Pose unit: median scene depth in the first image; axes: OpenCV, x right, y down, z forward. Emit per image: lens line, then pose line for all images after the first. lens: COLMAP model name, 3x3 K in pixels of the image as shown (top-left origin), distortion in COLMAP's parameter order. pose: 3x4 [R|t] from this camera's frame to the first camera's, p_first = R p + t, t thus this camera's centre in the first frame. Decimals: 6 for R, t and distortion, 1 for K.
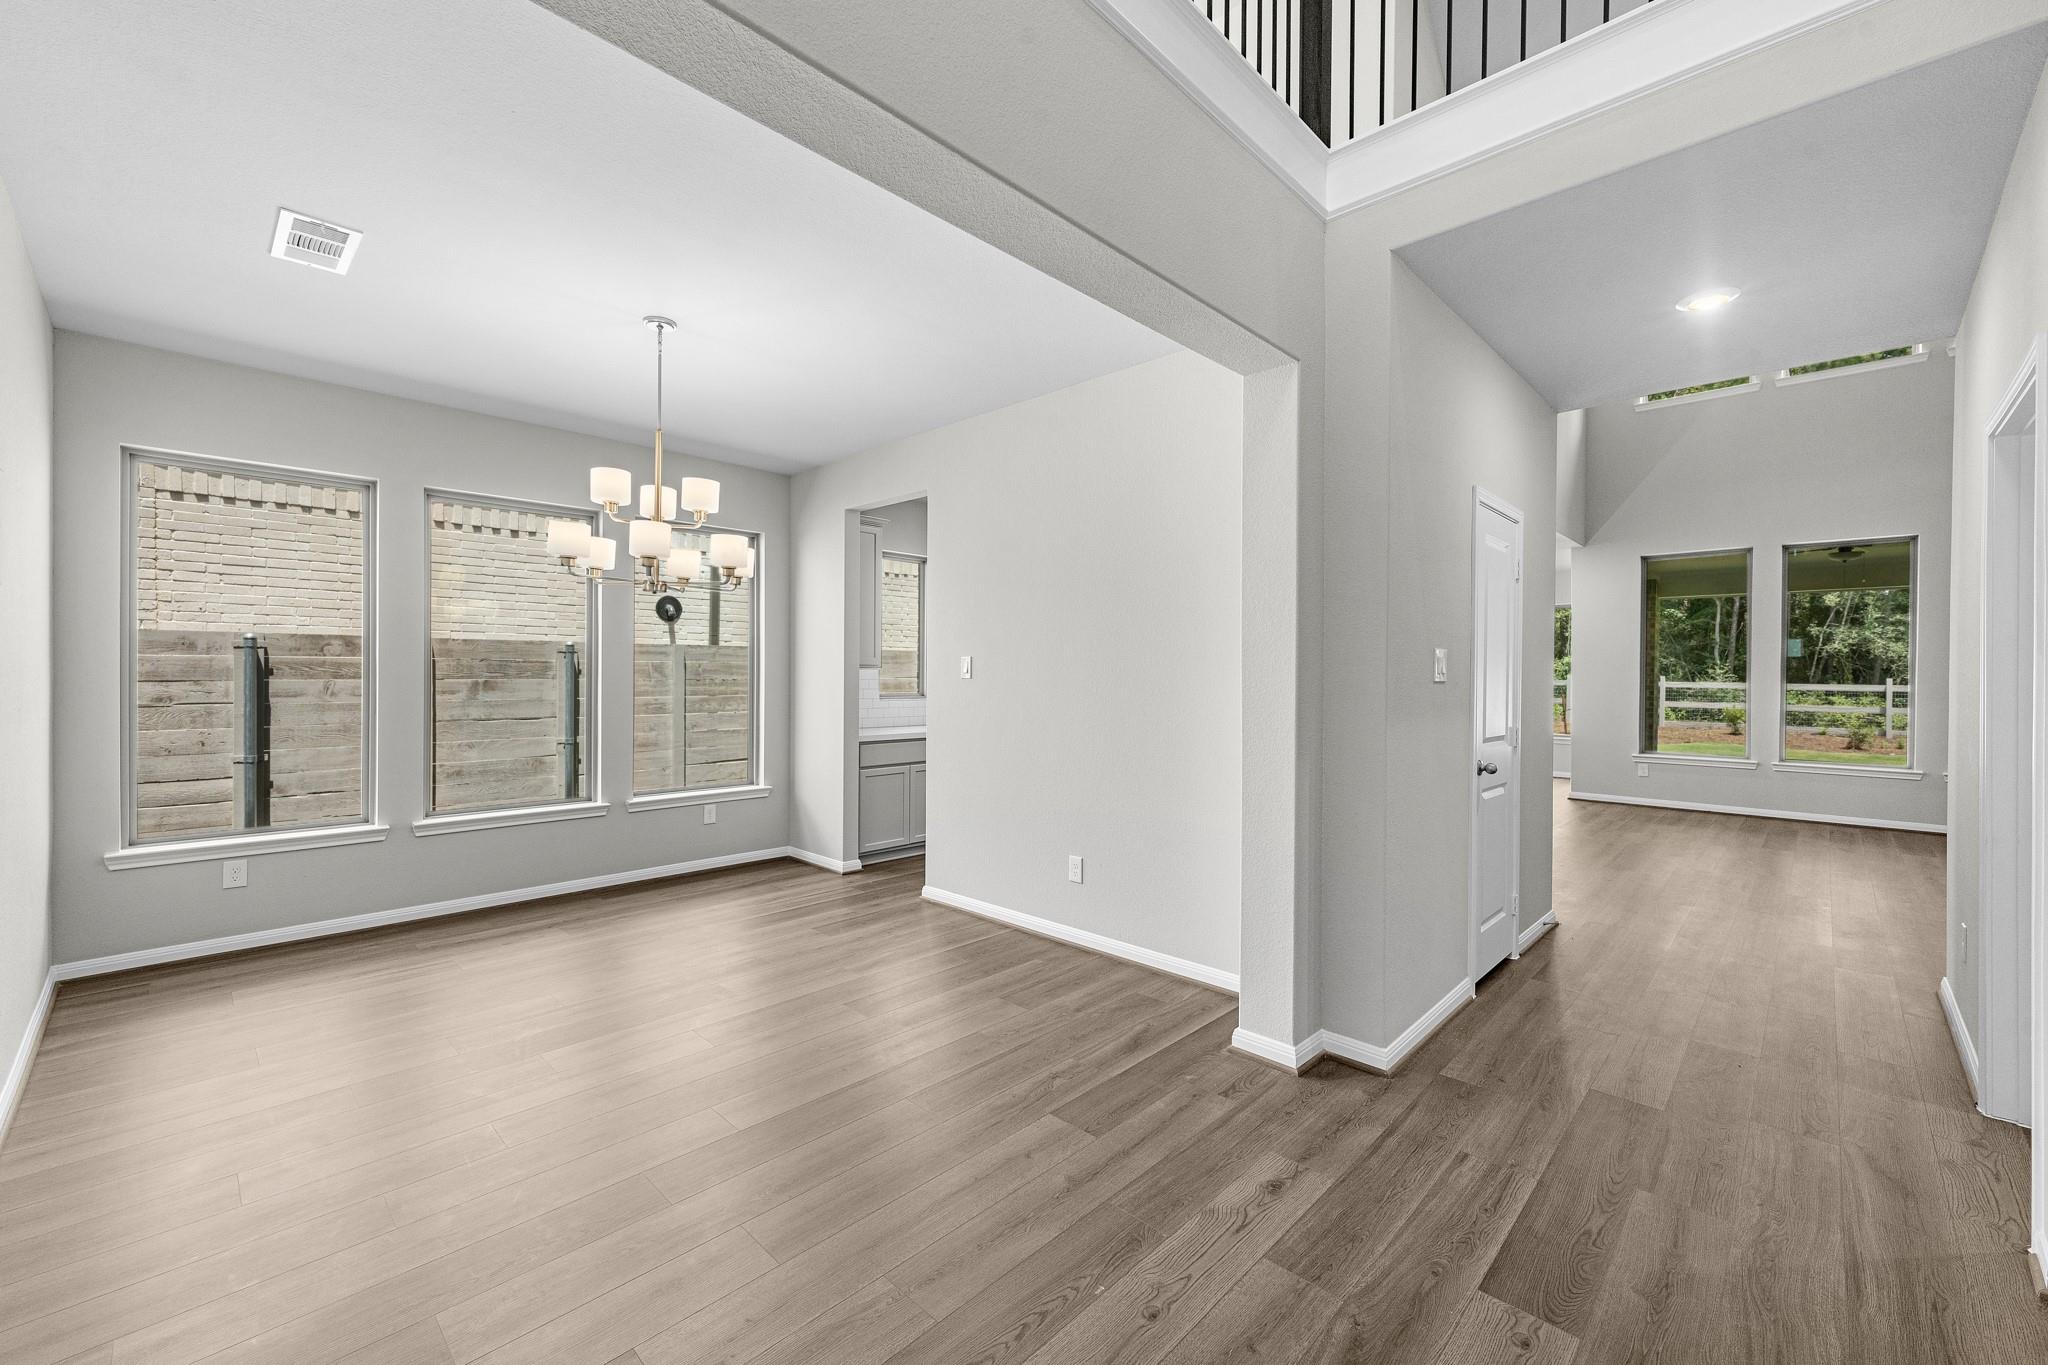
lens RADIAL K [[815.5, 0, 1024.0], [0, 815.5, 682.5], [0, 0, 1]] dist [0.006260, 0.000091]
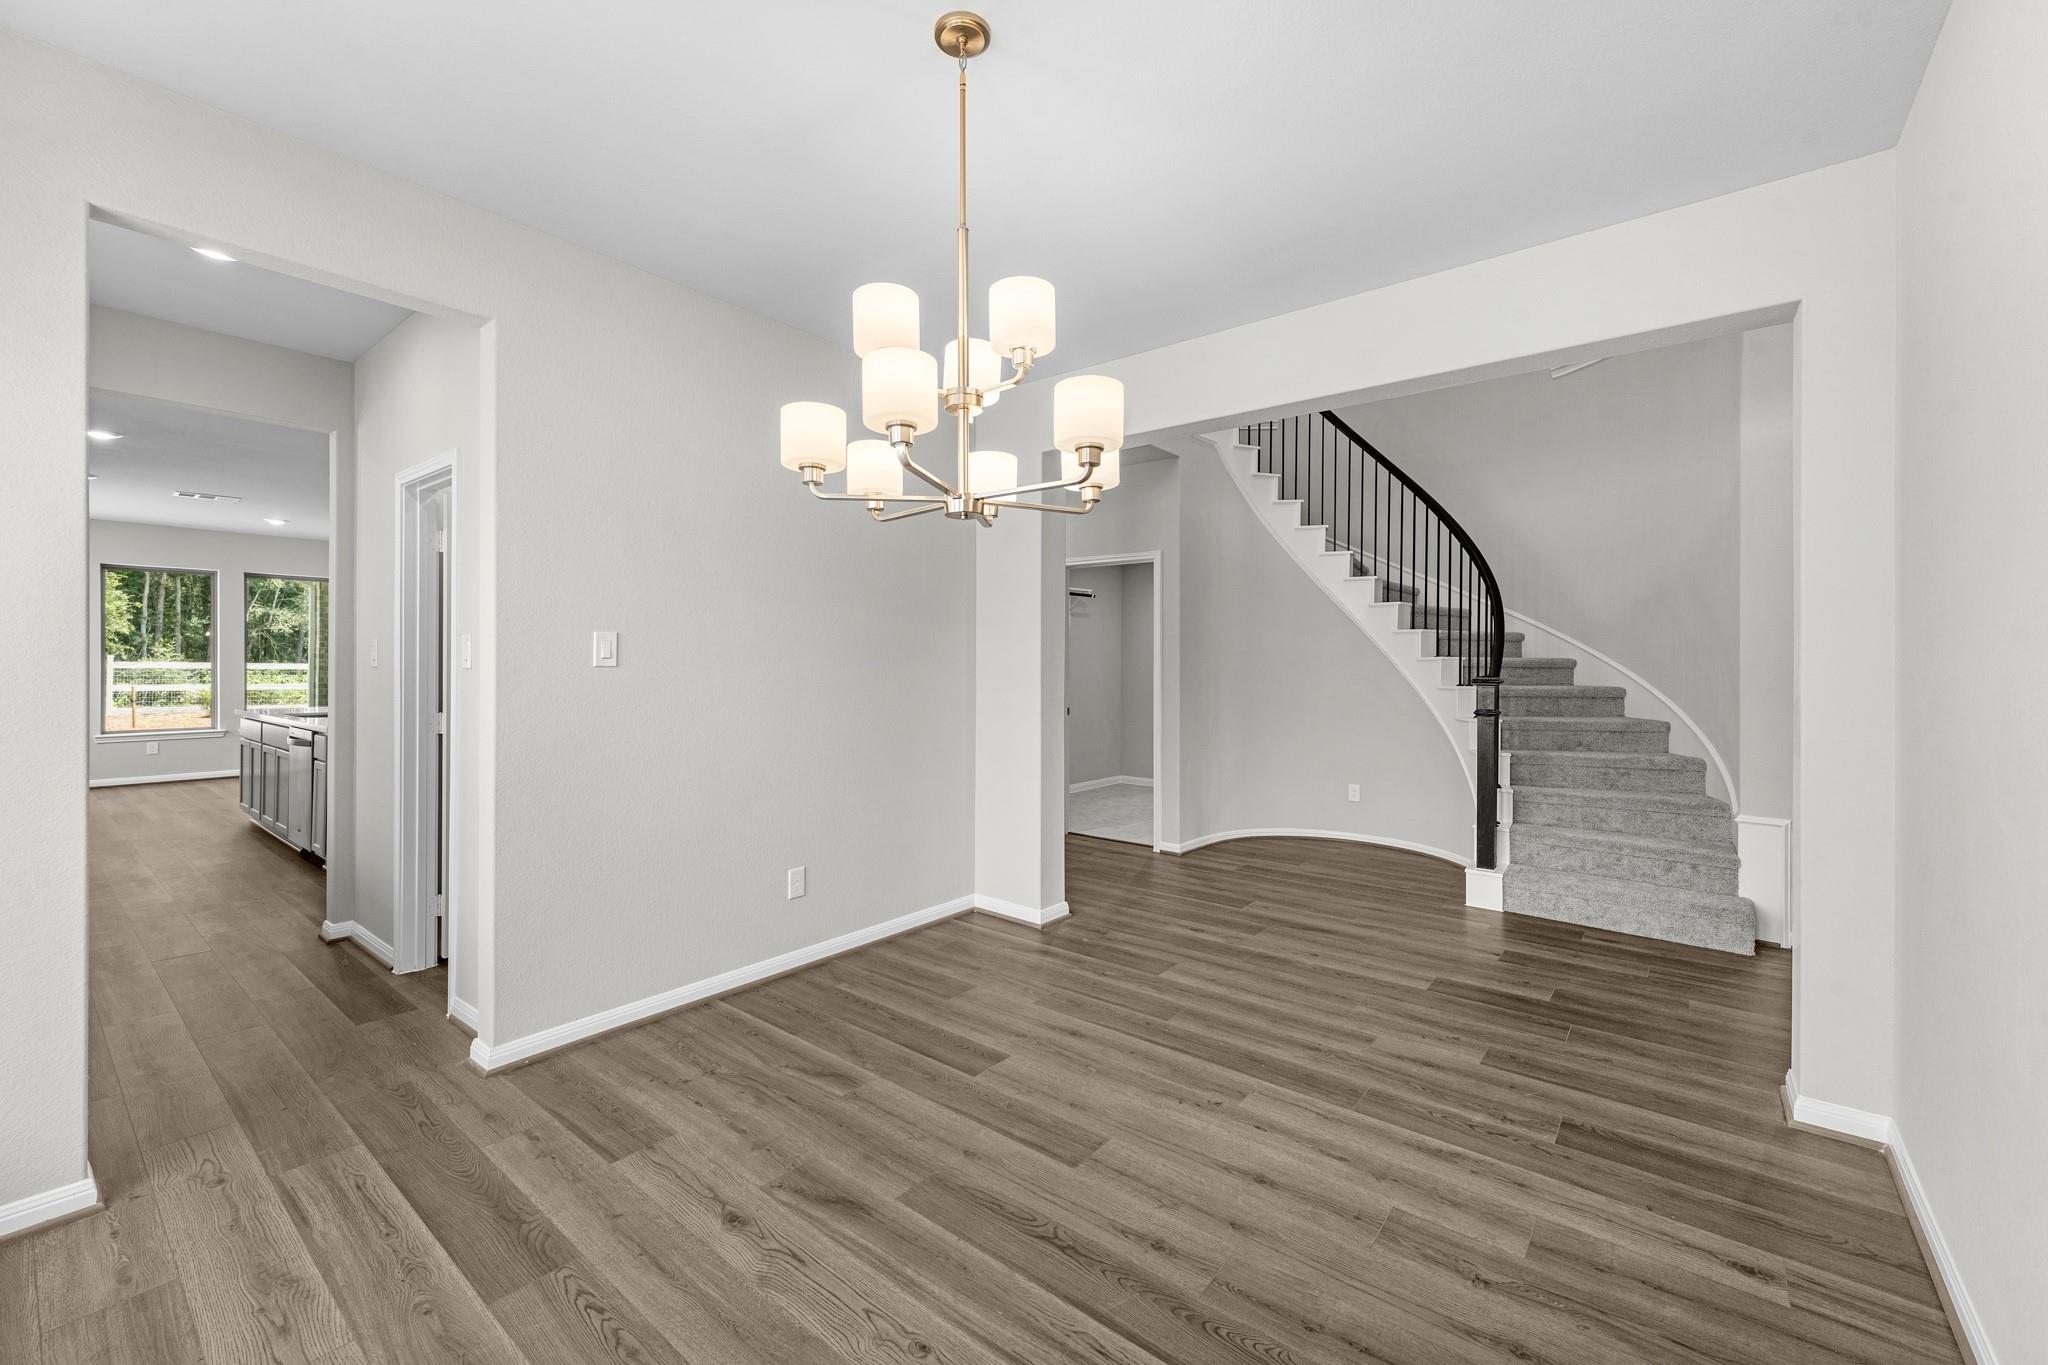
lens RADIAL K [[869.0, 0, 974.8], [0, 869.0, 662.4], [0, 0, 1]] dist [0.003163, 0.000041]
pose [[-0.077980, -0.007285, 0.996928, -0.905377], [0.004000, 0.999963, 0.007620, -0.016420], [-0.996947, 0.004582, -0.077948, 0.900266]]
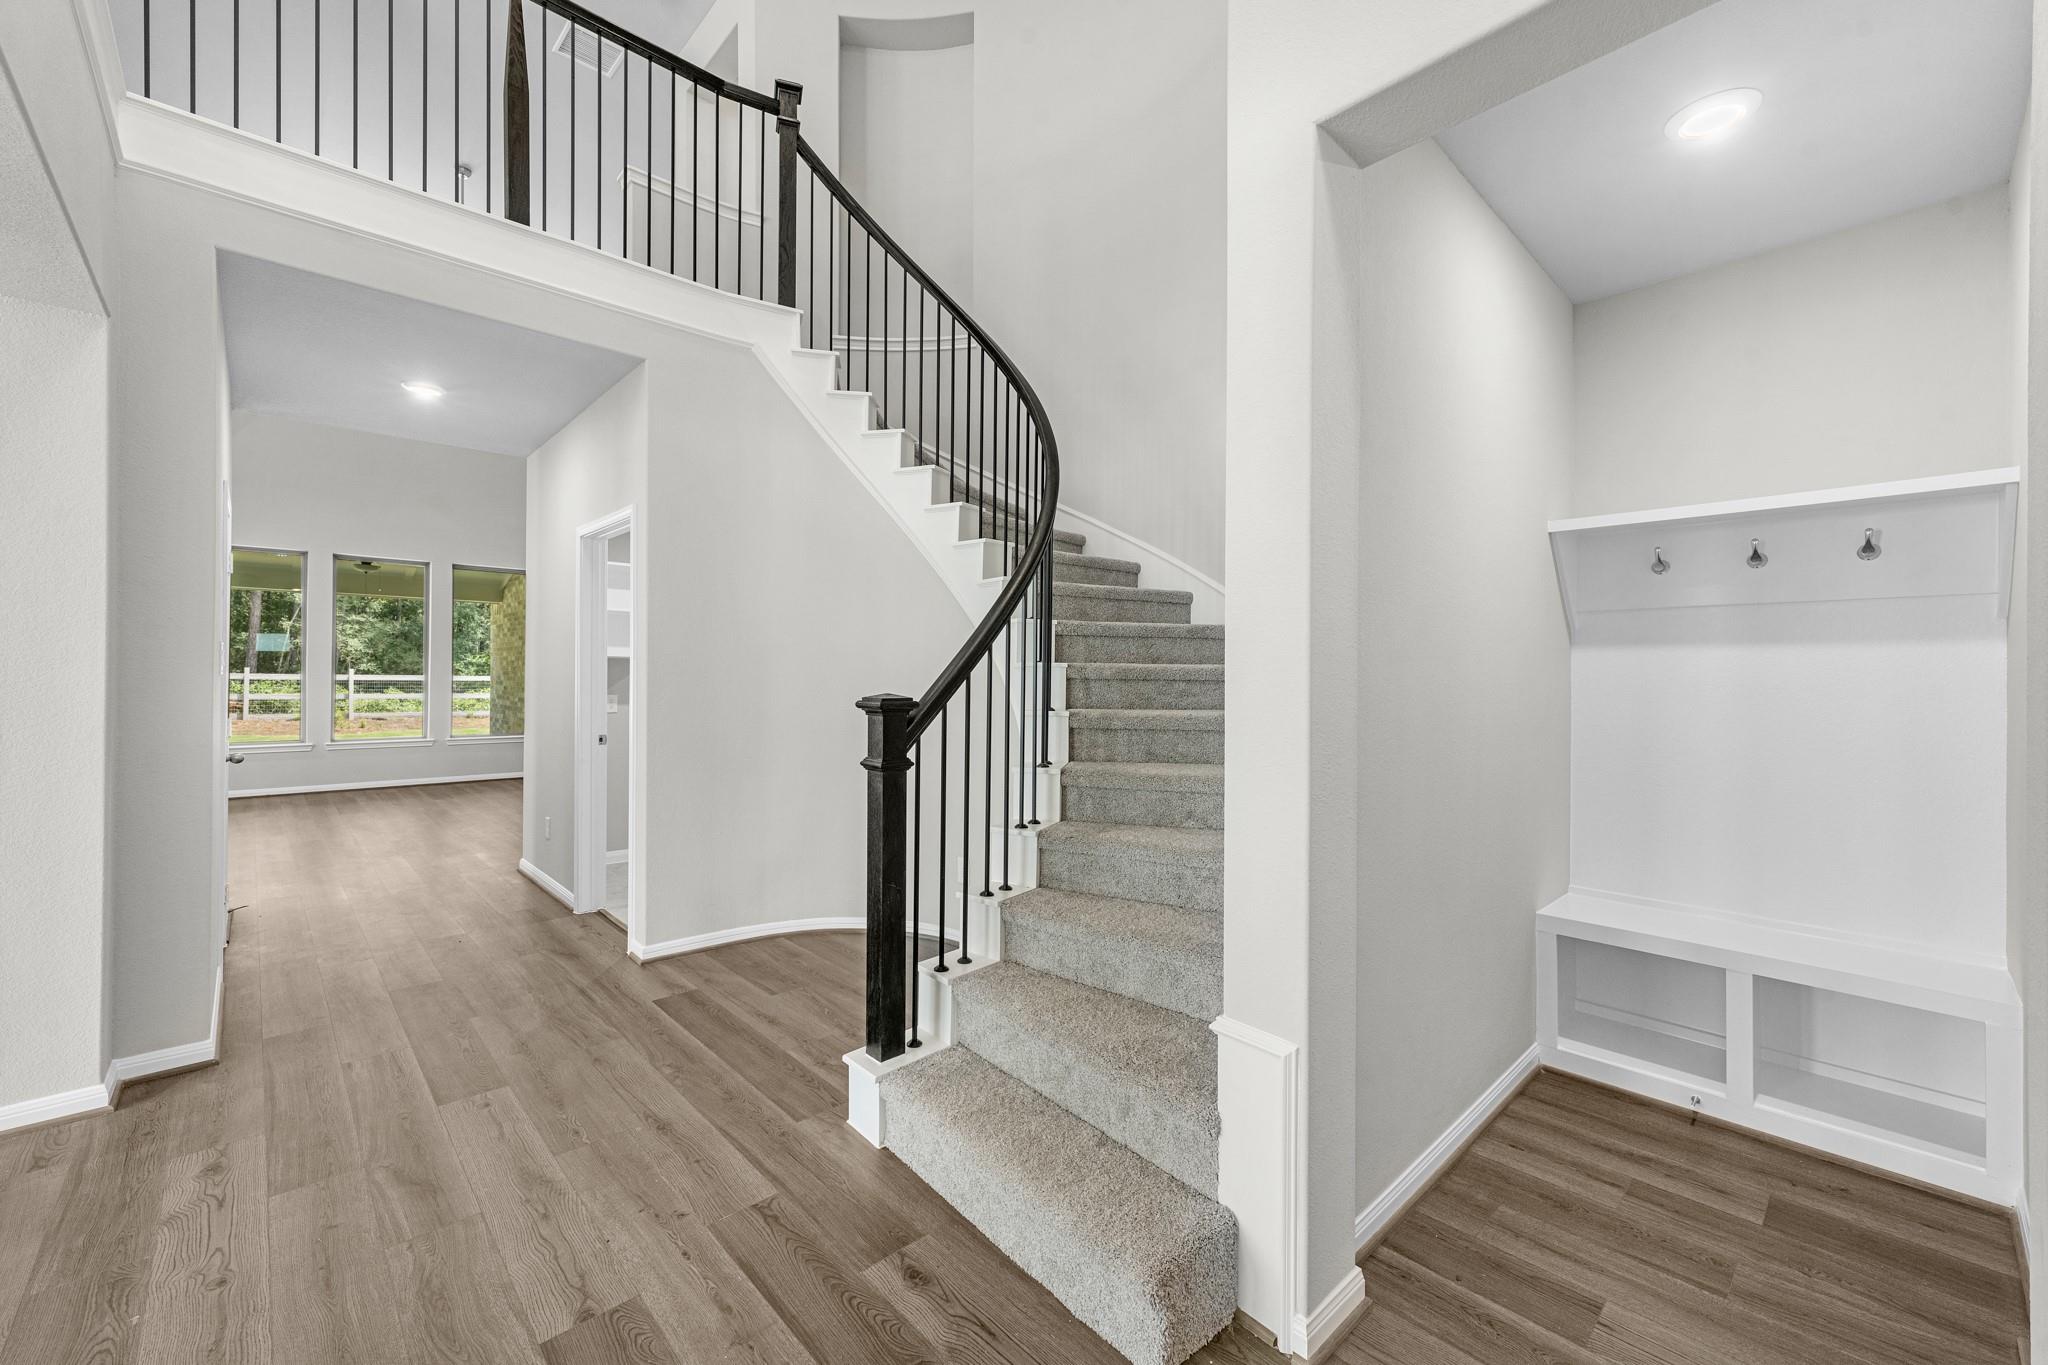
lens RADIAL K [[824.3, 0, 1024.0], [0, 824.3, 682.5], [0, 0, 1]] dist [-0.000814, -0.000251]
pose [[0.036955, -0.011856, 0.999247, -0.361177], [-0.000867, 0.999929, 0.011896, -0.001581], [-0.999317, -0.001306, 0.036942, -0.024436]]
